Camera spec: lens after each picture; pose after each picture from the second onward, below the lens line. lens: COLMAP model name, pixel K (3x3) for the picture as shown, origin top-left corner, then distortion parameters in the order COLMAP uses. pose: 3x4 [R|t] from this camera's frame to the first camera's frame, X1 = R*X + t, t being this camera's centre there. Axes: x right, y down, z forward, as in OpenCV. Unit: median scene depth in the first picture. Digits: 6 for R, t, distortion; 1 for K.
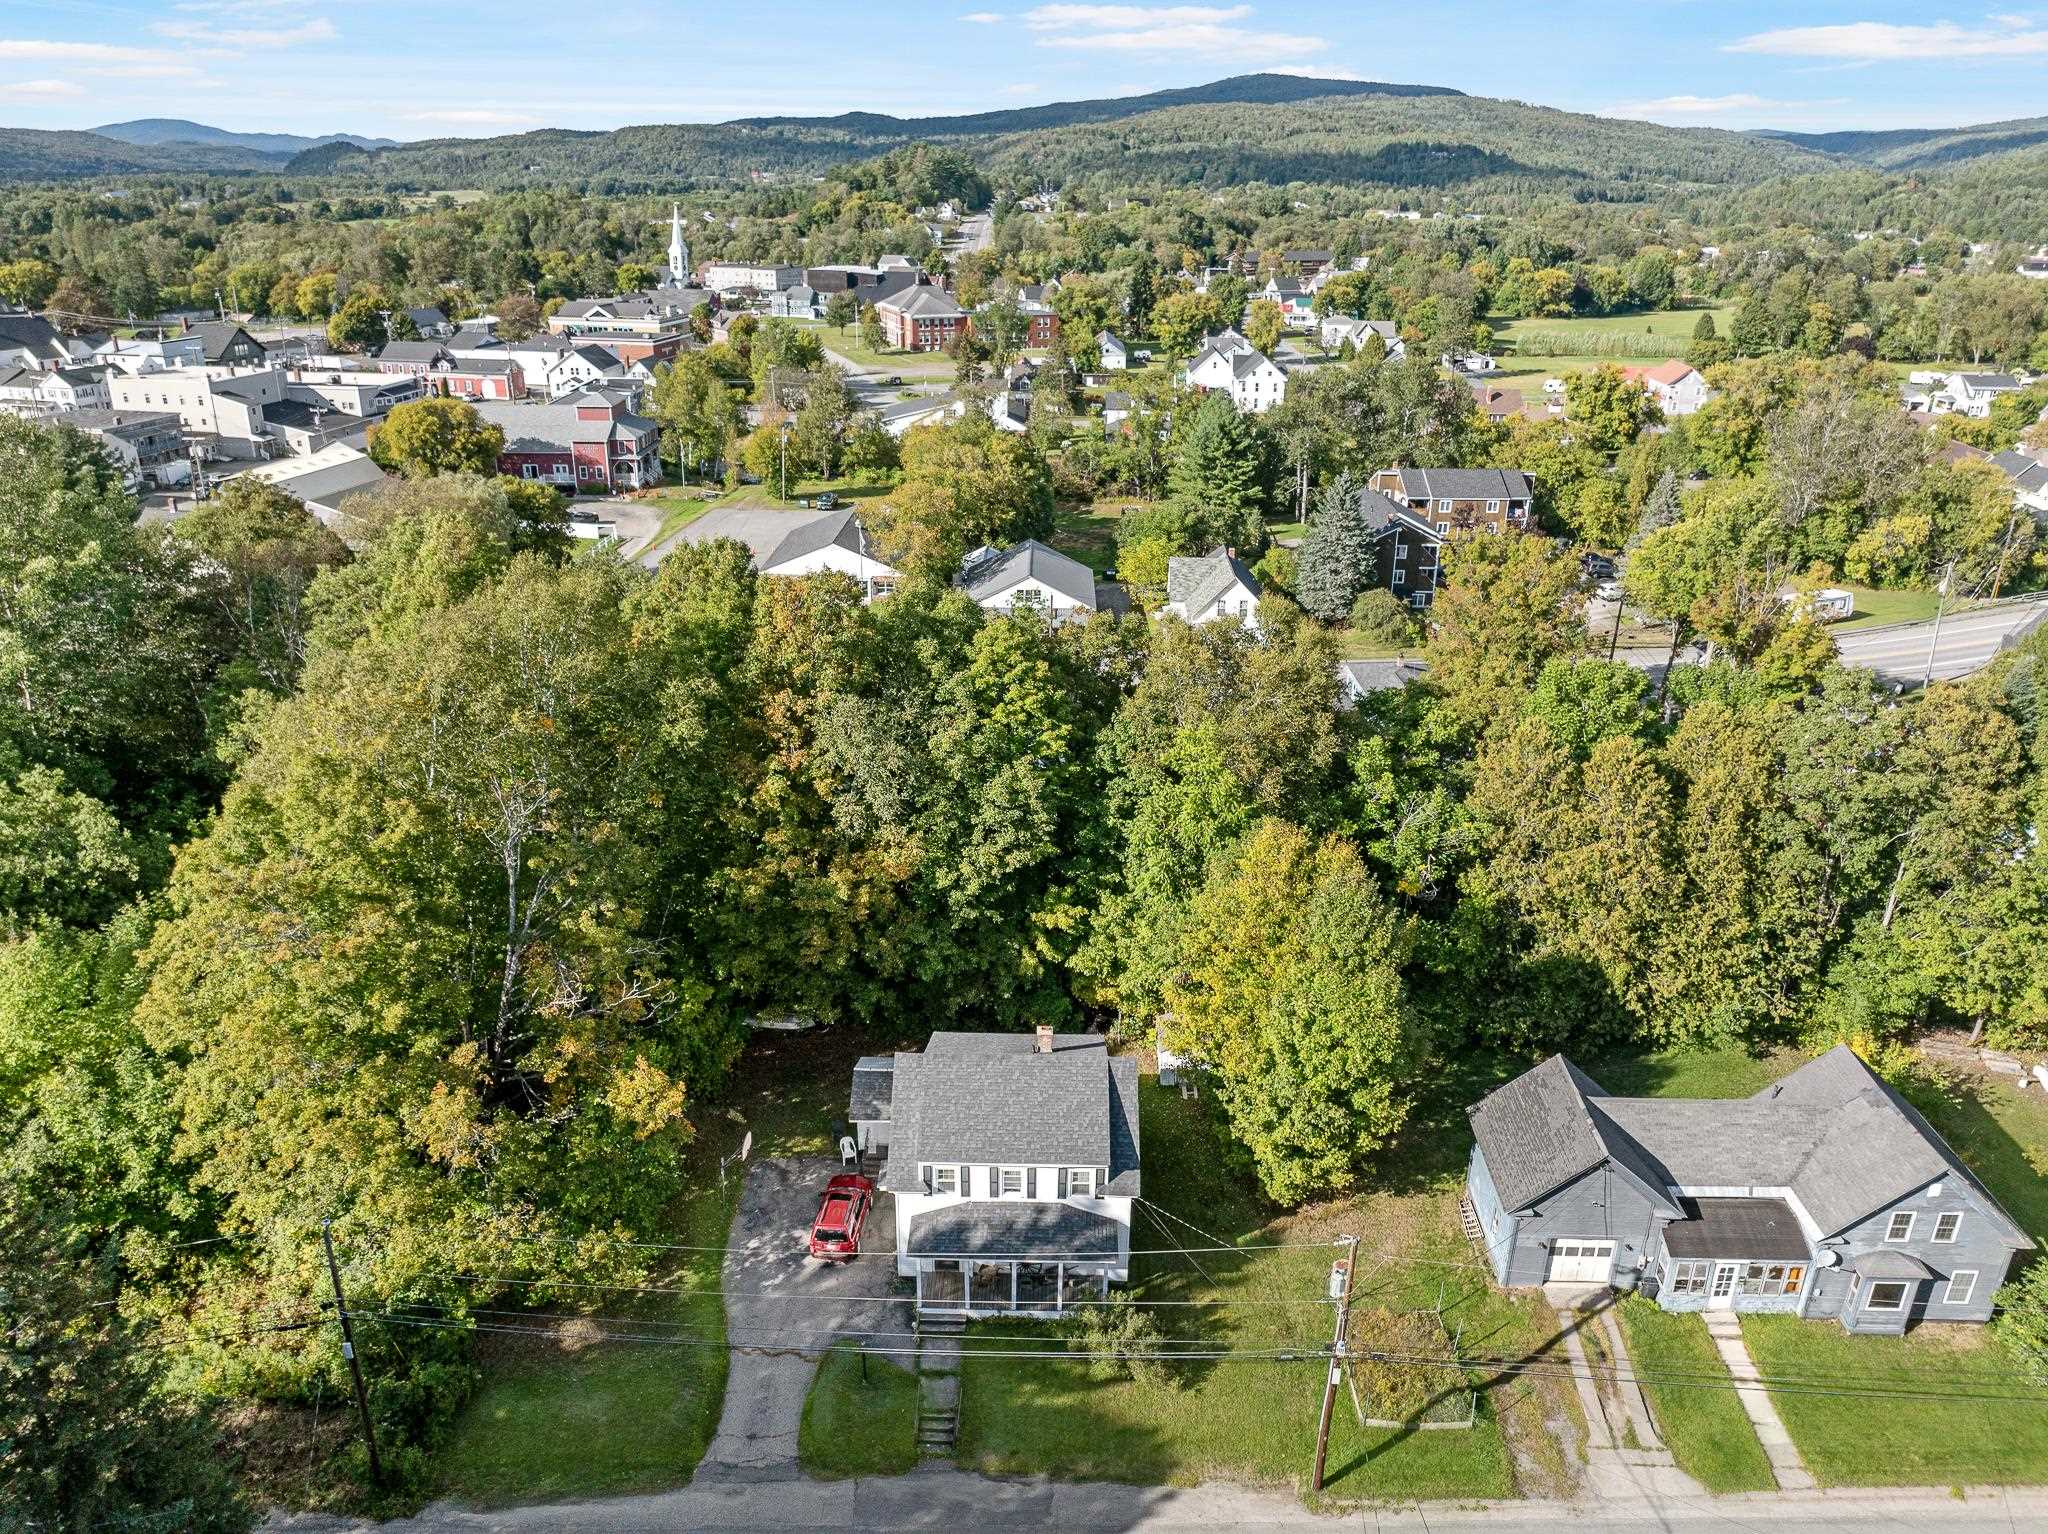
lens RADIAL K [[1451.9, 0, 1023.3], [0, 1451.9, 751.9], [0, 0, 1]] dist [-0.034903, -0.001589]
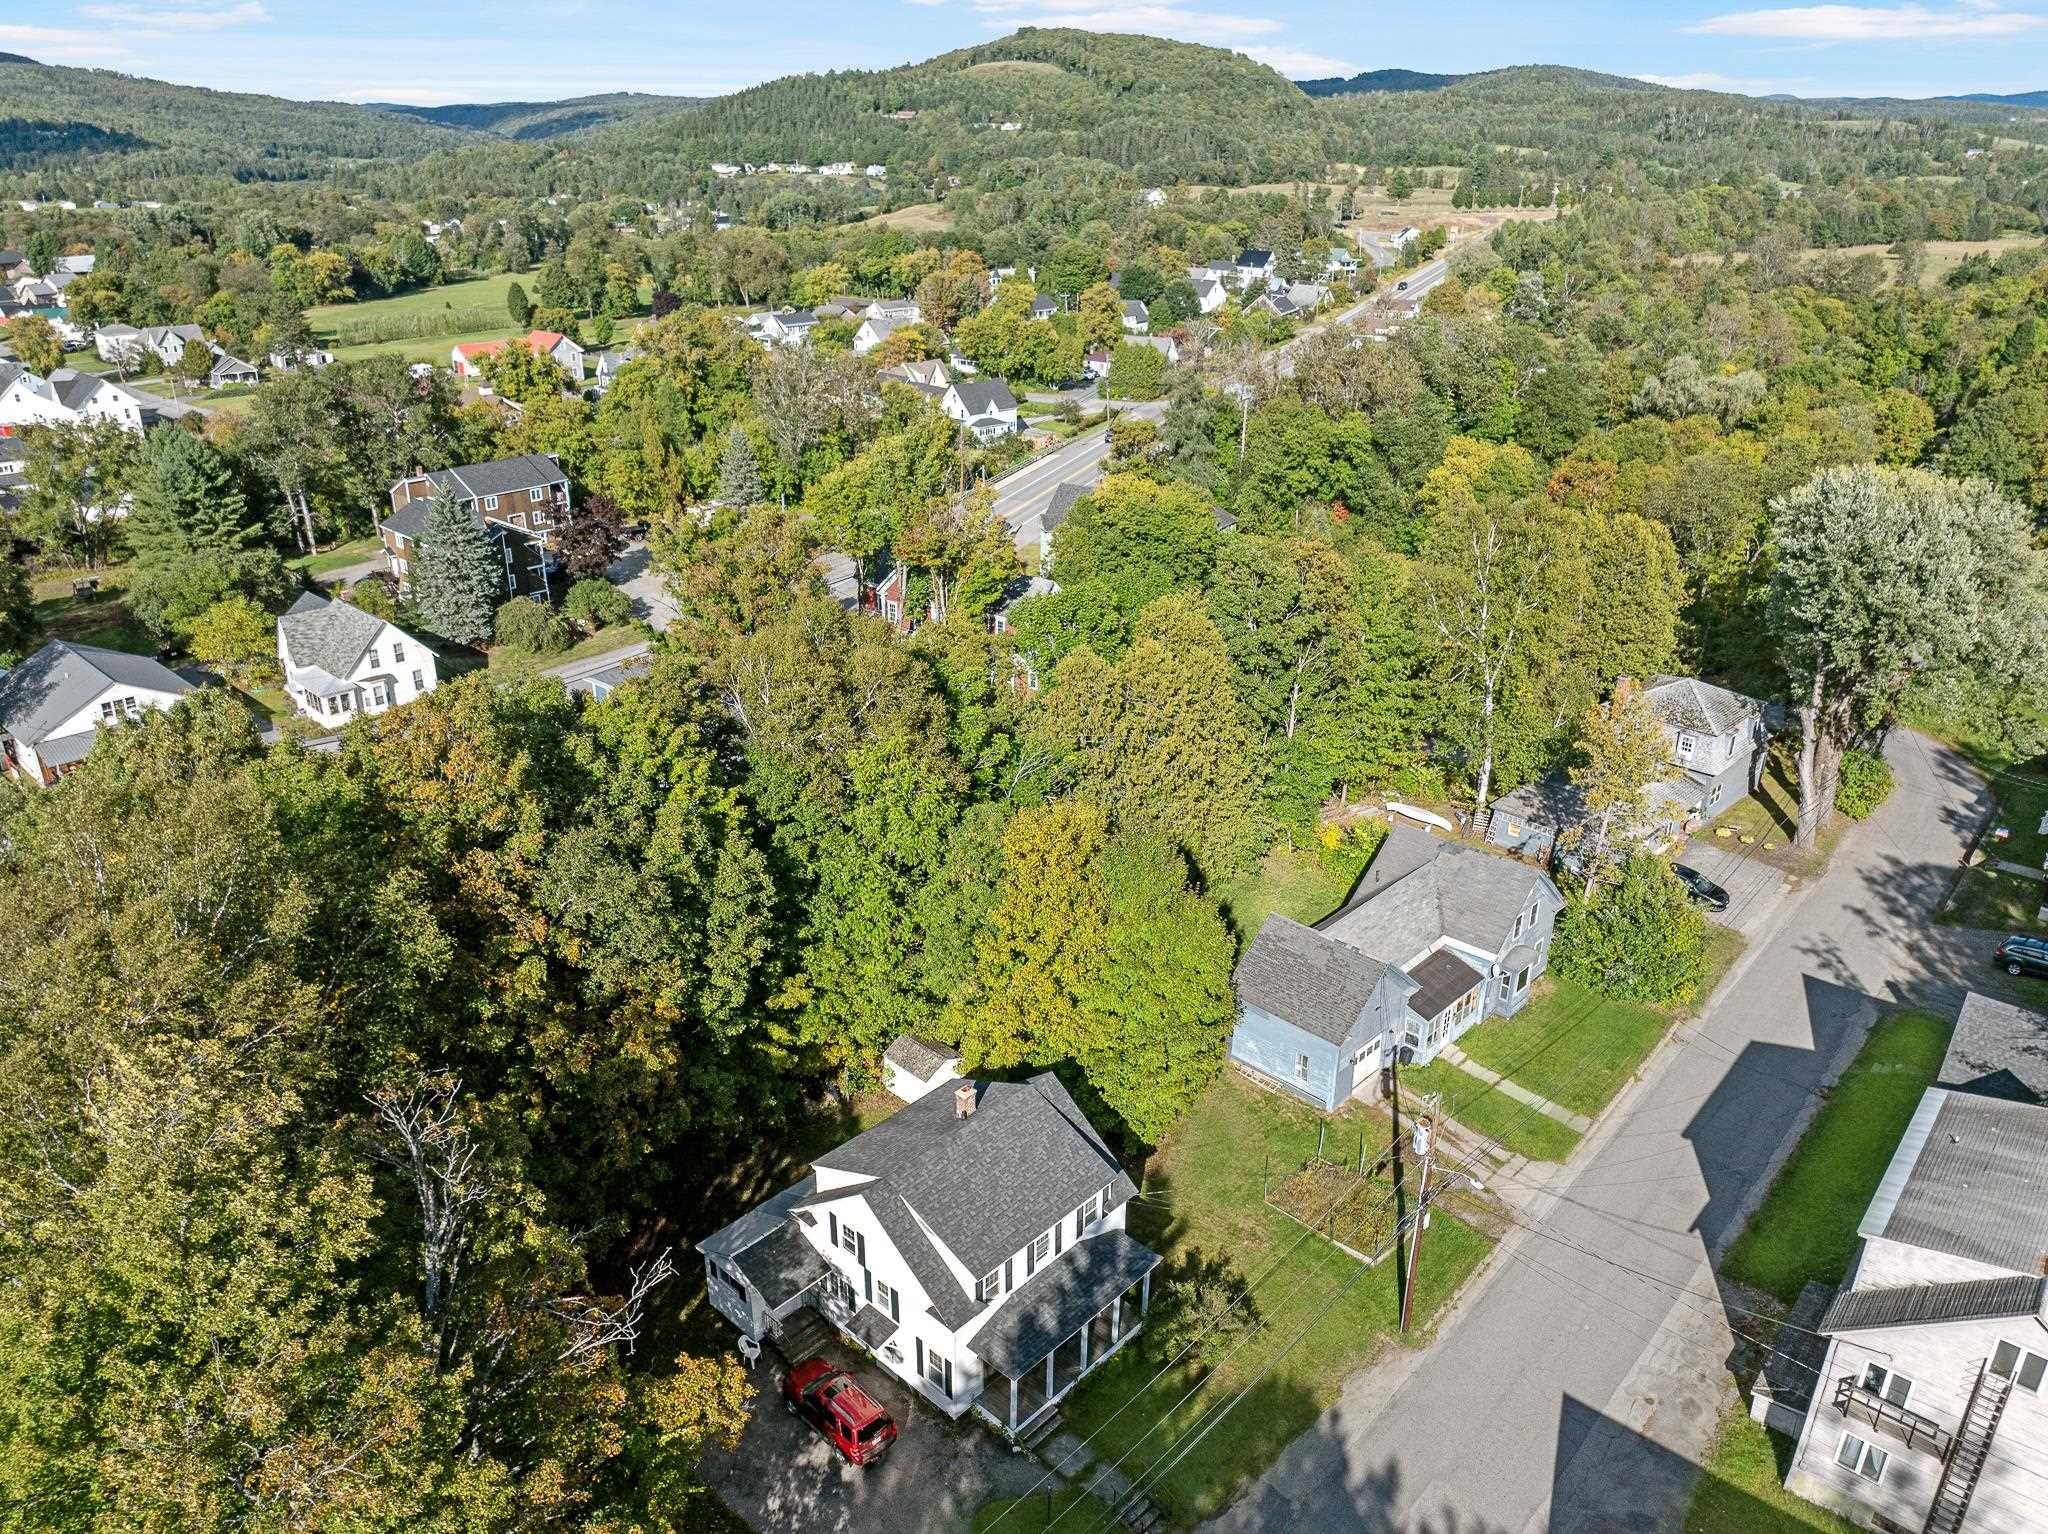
lens RADIAL K [[1458.2, 0, 1033.3], [0, 1458.2, 755.6], [0, 0, 1]] dist [-0.040580, 0.007232]
pose [[0.664858, -0.294450, 0.686486, -0.477582], [0.283233, 0.949774, 0.133071, -0.108482], [-0.691189, 0.105962, 0.714863, 0.266272]]
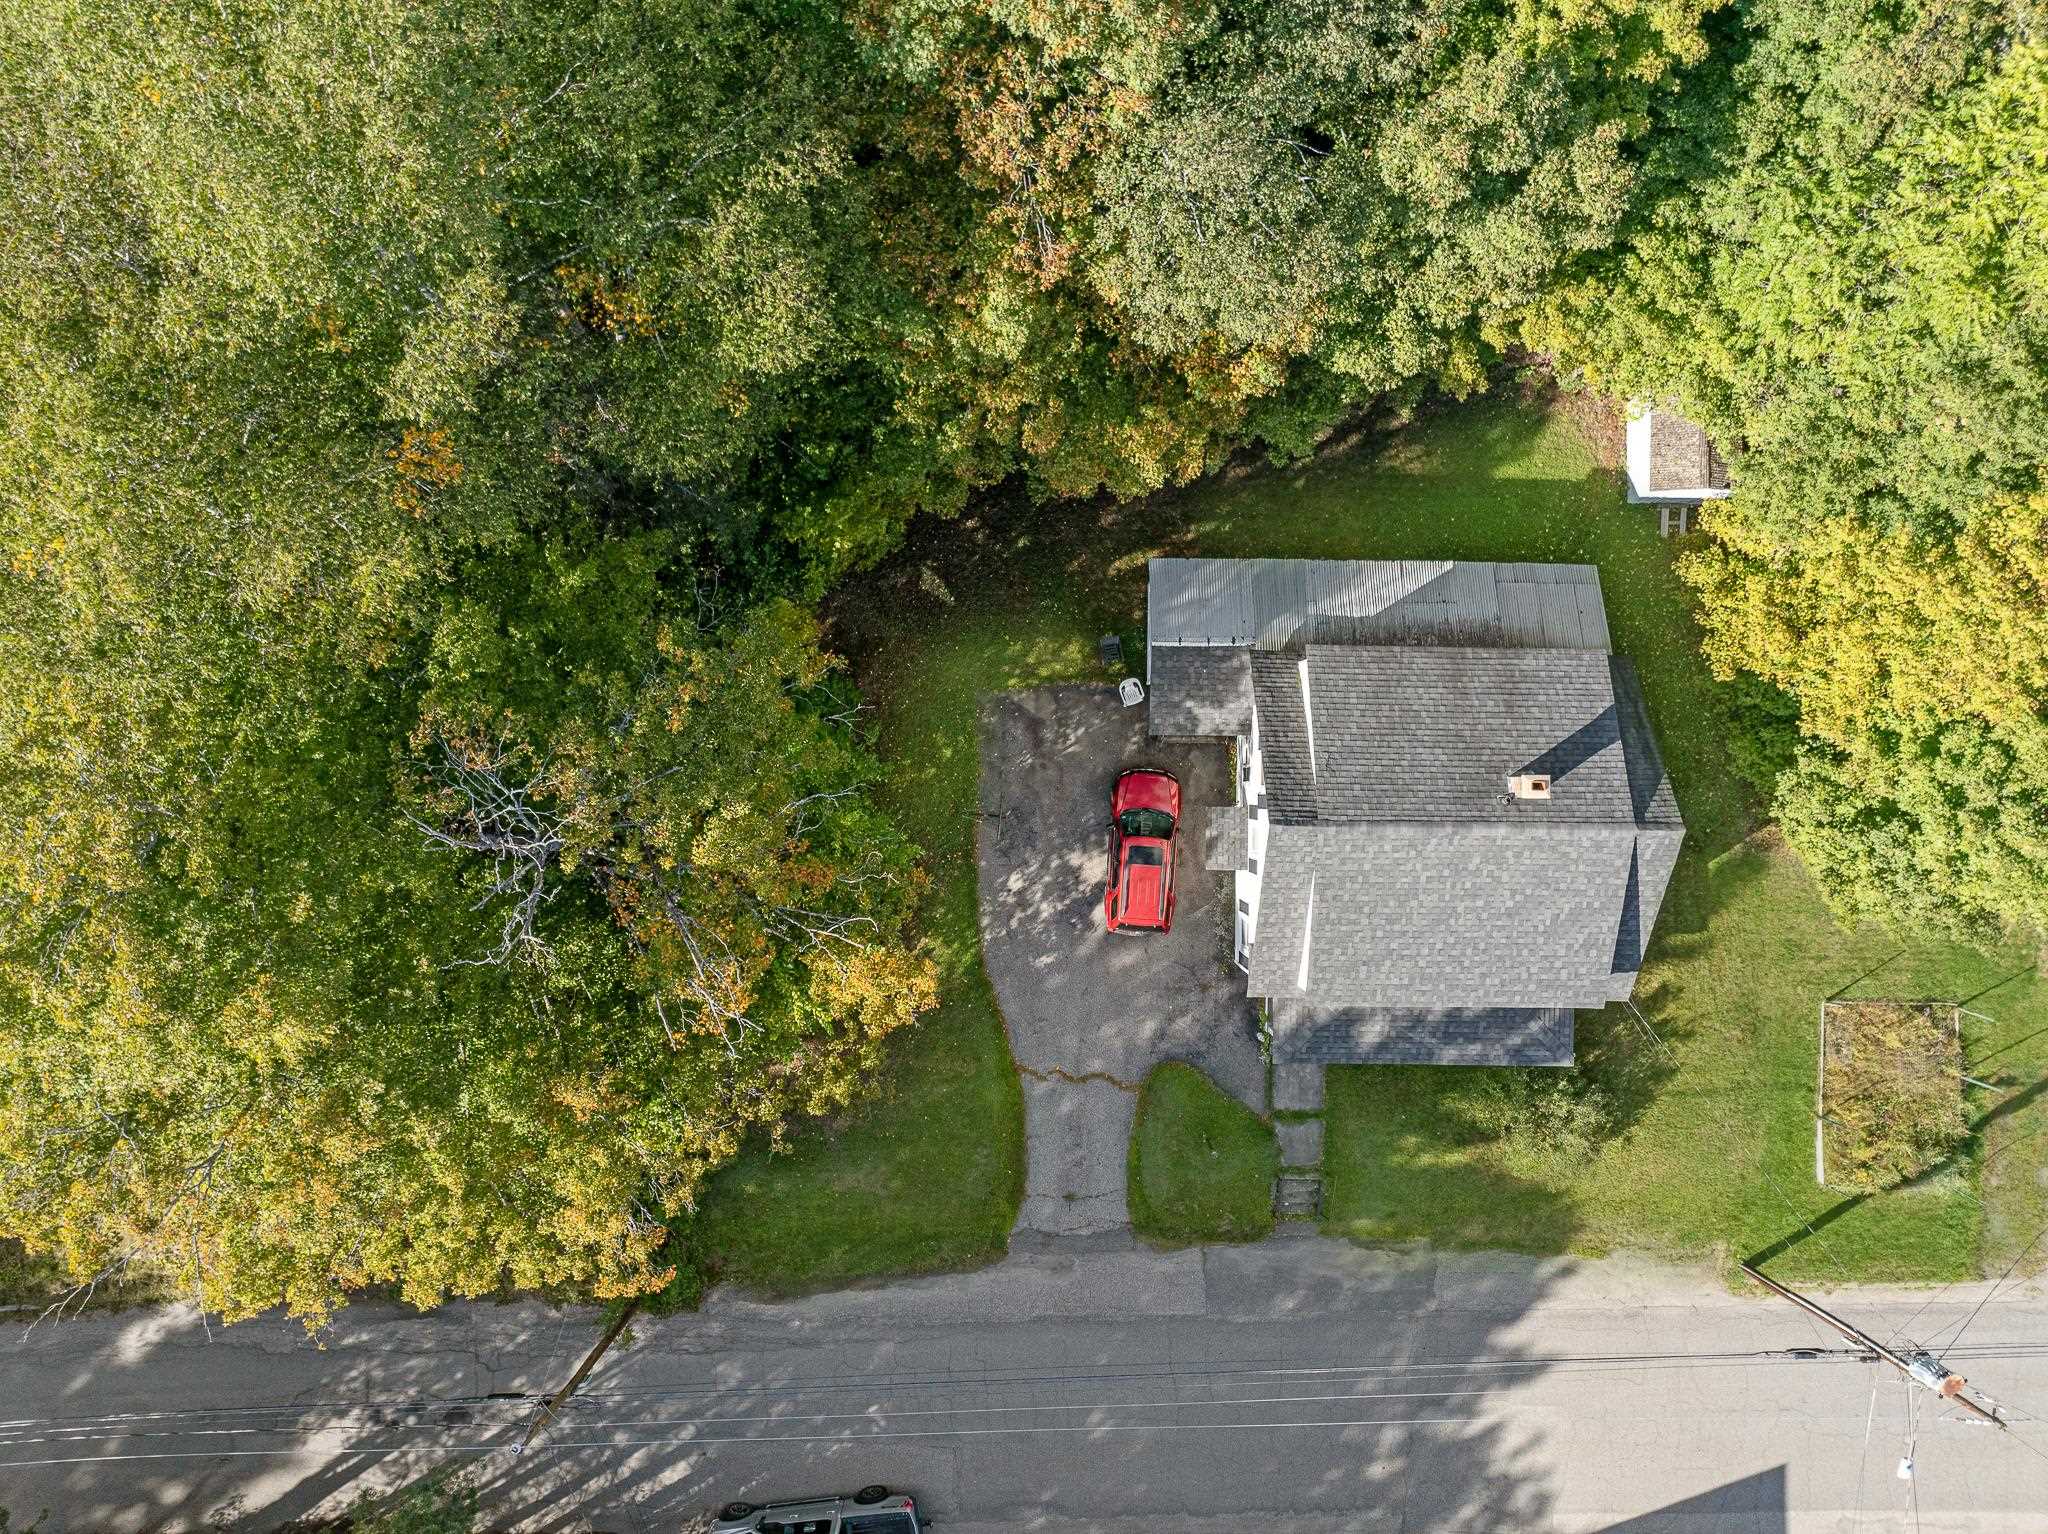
lens RADIAL K [[1470.5, 0, 1029.6], [0, 1470.5, 763.7], [0, 0, 1]] dist [-0.034470, 0.007070]
pose [[0.999927, -0.011802, -0.002768, -0.164145], [0.007203, 0.394706, 0.918779, -0.305922], [-0.009751, -0.918731, 0.394762, 0.715212]]
